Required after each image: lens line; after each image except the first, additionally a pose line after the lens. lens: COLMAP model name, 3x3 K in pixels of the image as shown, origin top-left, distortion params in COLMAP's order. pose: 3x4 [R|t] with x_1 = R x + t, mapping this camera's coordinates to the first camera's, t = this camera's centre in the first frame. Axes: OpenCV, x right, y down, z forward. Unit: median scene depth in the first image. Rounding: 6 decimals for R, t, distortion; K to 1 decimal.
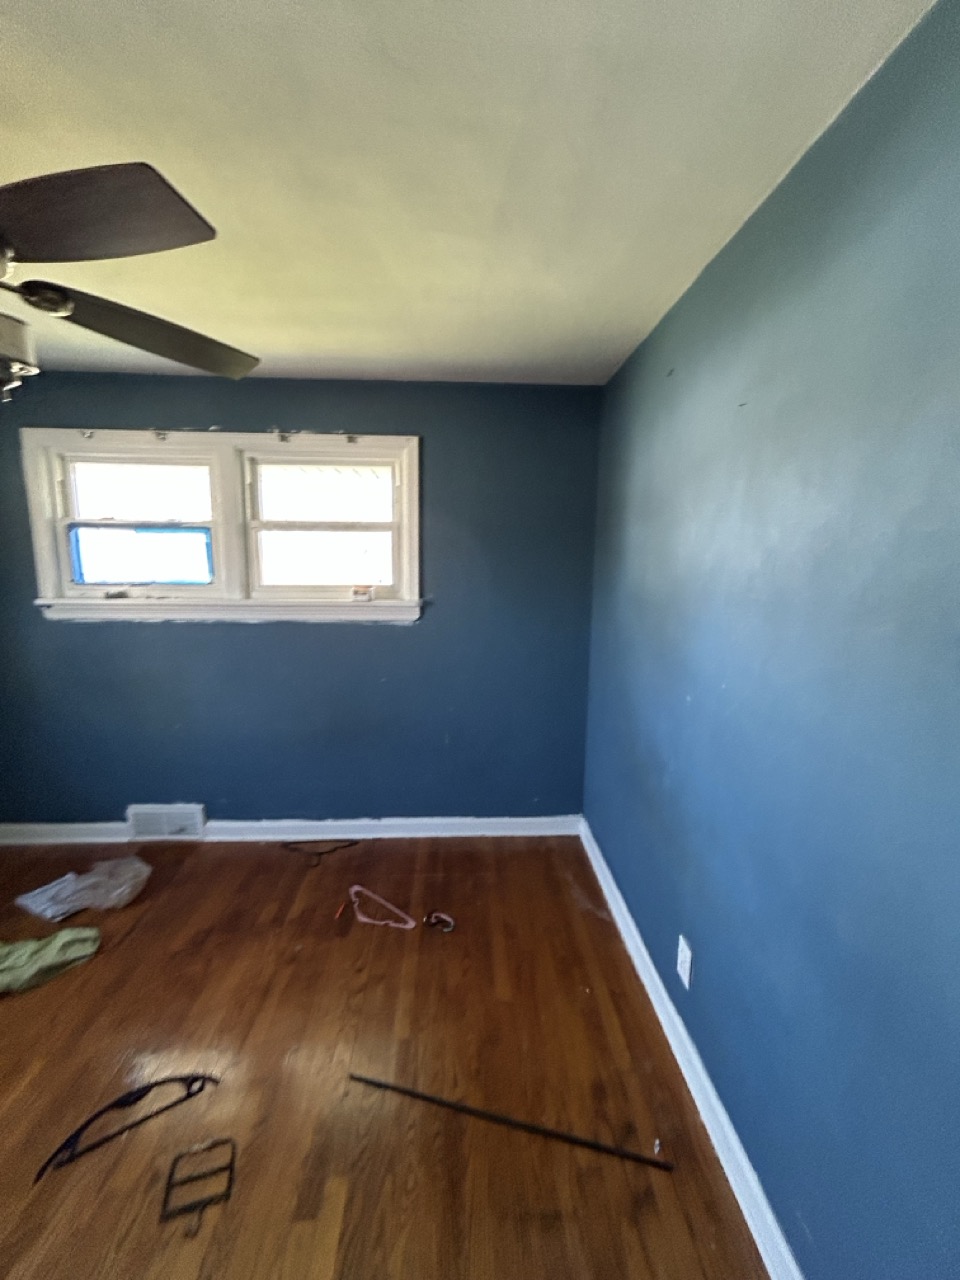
lens RADIAL K [[521.4, 0, 483.8], [0, 521.4, 634.8], [0, 0, 1]] dist [-0.002183, 0.000933]
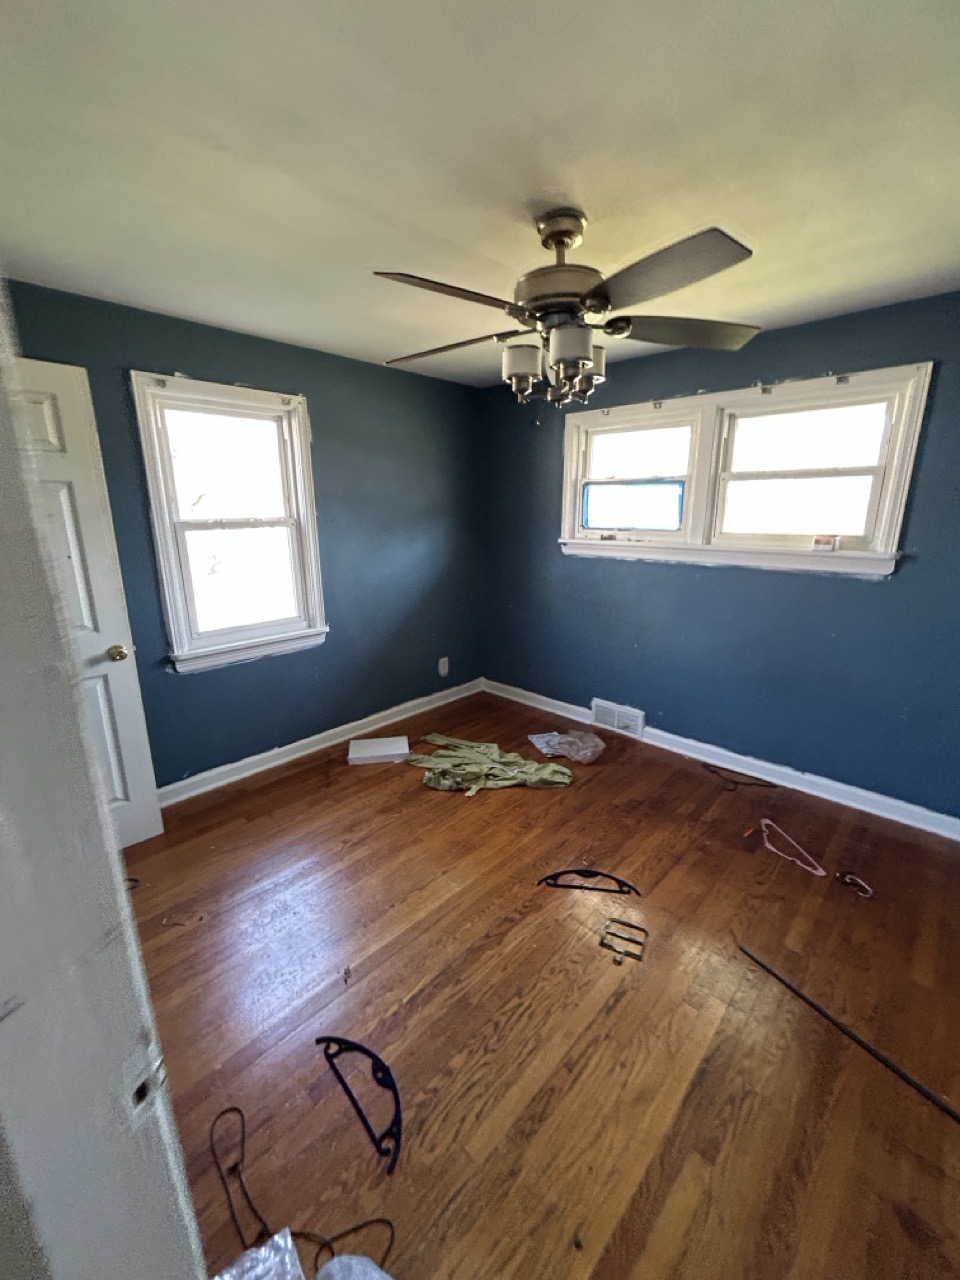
lens RADIAL K [[521.4, 0, 485.7], [0, 521.4, 637.4], [0, 0, 1]] dist [-0.002183, 0.000933]
pose [[0.698493, 0.161881, -0.697066, 0.035007], [-0.098603, 0.986559, 0.130306, 0.034097], [0.708791, -0.022285, 0.705067, -0.158167]]
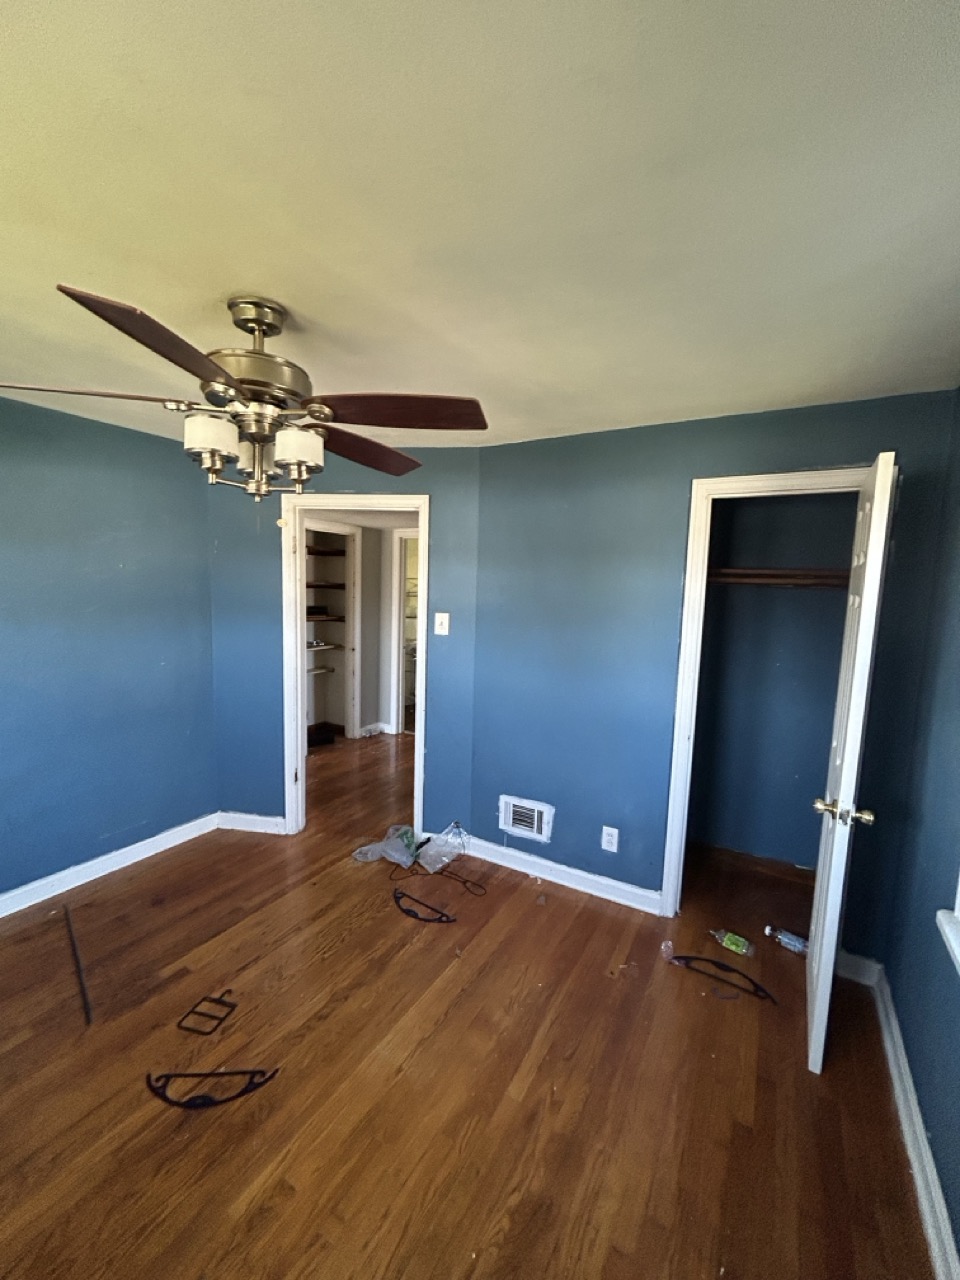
lens RADIAL K [[521.4, 0, 479.8], [0, 521.4, 640.5], [0, 0, 1]] dist [-0.002183, 0.000933]
pose [[-0.835463, -0.099141, 0.540530, -1.068737], [0.042639, 0.968933, 0.243621, -0.180895], [-0.547890, 0.226584, -0.805280, 0.864635]]
